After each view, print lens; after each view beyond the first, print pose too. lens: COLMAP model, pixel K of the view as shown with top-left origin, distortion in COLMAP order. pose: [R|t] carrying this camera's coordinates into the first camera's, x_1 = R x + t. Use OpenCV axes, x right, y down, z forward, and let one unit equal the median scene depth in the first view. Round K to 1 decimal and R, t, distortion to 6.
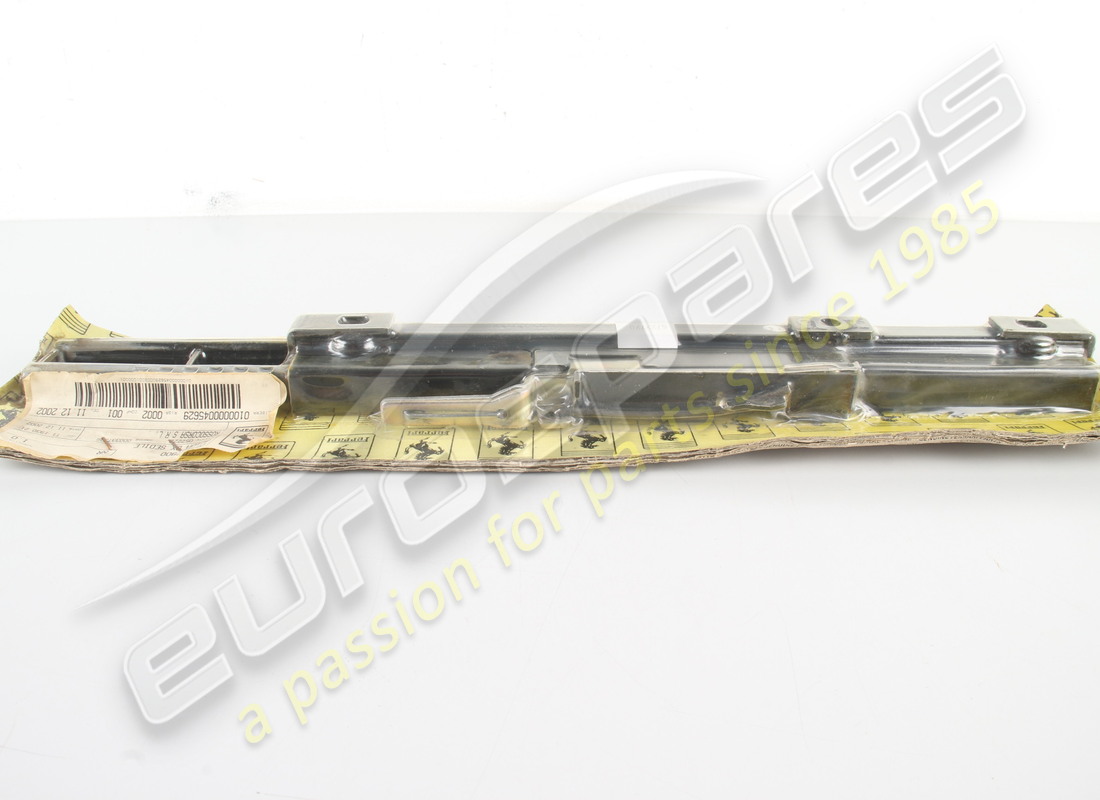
lens RADIAL K [[950.8, 0, 566.1], [0, 950.8, 402.8], [0, 0, 1]] dist [-0.158641, 0.115471]
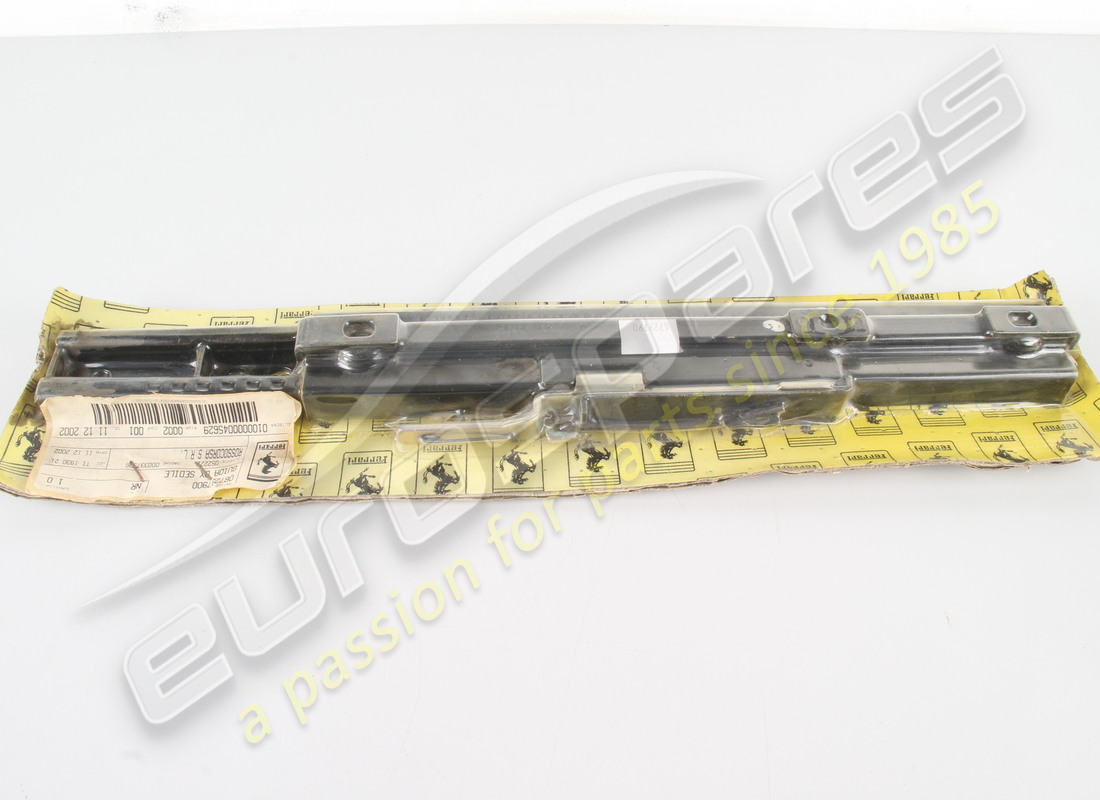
lens RADIAL K [[950.8, 0, 566.1], [0, 950.8, 402.8], [0, 0, 1]] dist [-0.158641, 0.115471]
pose [[0.999195, -0.009753, 0.038924, -0.047137], [-0.006949, 0.913298, 0.407232, -0.441202], [-0.039521, -0.407175, 0.912495, 0.046985]]
